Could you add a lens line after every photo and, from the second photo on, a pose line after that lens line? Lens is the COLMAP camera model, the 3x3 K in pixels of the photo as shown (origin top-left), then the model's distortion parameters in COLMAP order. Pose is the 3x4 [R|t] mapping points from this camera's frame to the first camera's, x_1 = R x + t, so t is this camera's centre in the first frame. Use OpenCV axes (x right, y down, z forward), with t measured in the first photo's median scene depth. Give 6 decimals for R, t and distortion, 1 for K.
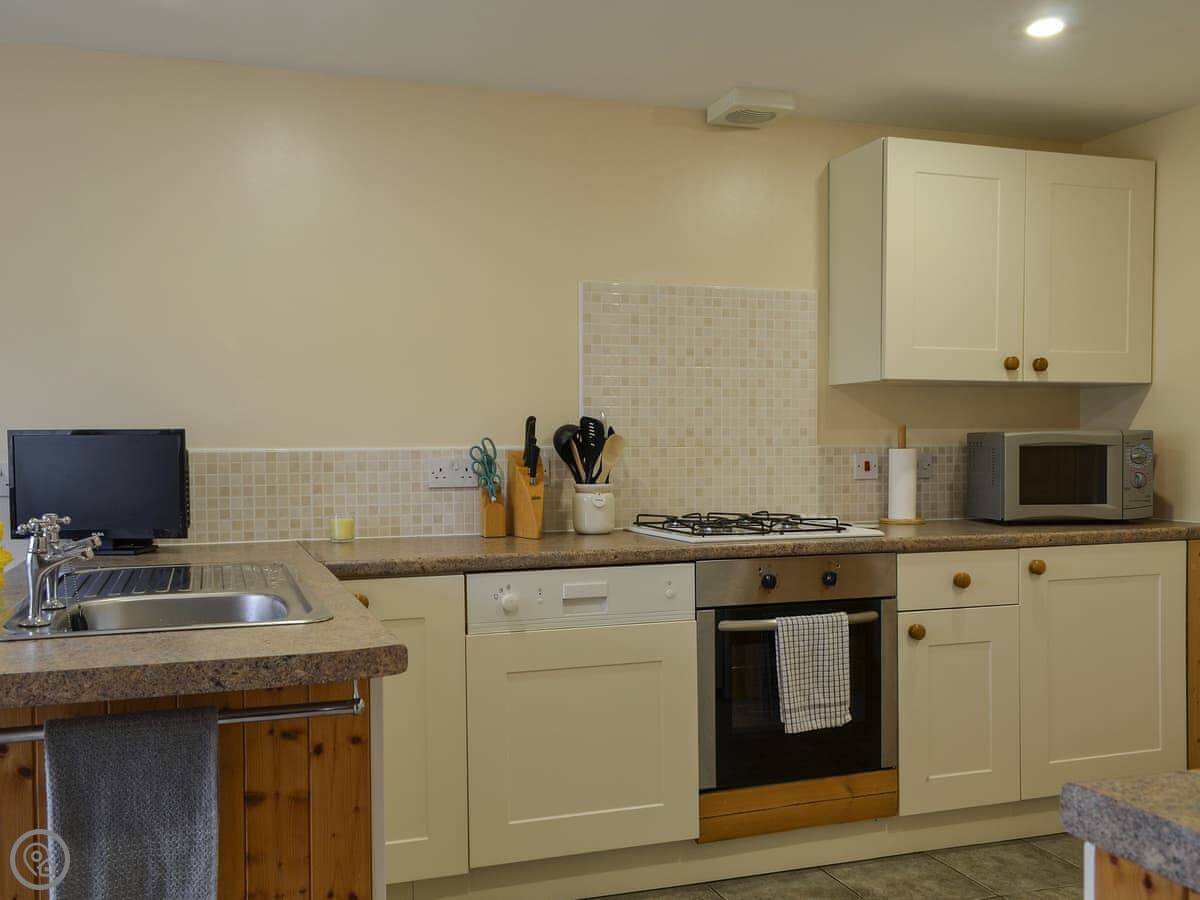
lens RADIAL K [[1111.1, 0, 553.9], [0, 1111.1, 481.1], [0, 0, 1]] dist [0.002907, -0.004417]
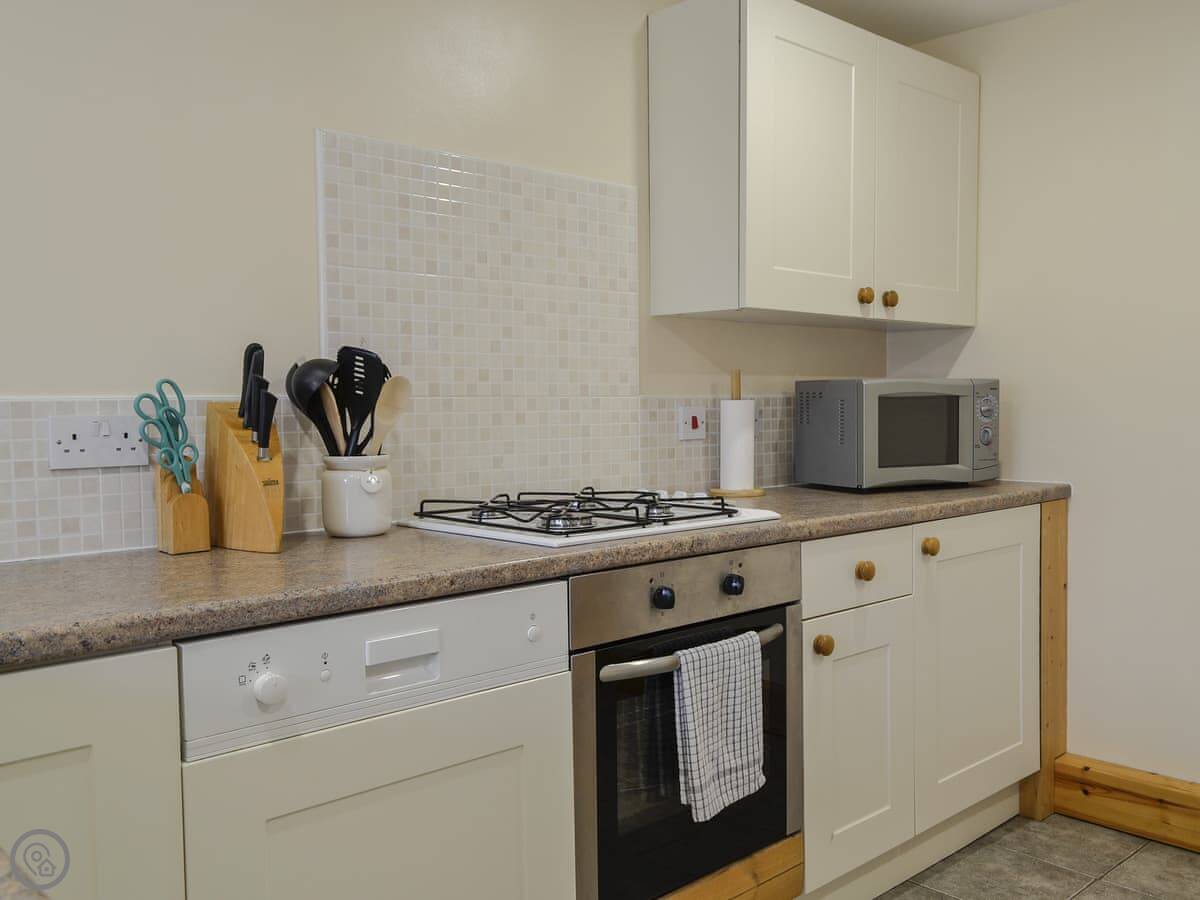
lens RADIAL K [[1096.3, 0, 696.3], [0, 1096.3, 453.2], [0, 0, 1]] dist [0.002631, 0.012729]
pose [[0.881720, -0.022300, 0.471246, -0.087017], [0.015145, 0.999705, 0.018971, -0.007677], [-0.471530, -0.009590, 0.881798, 0.370405]]
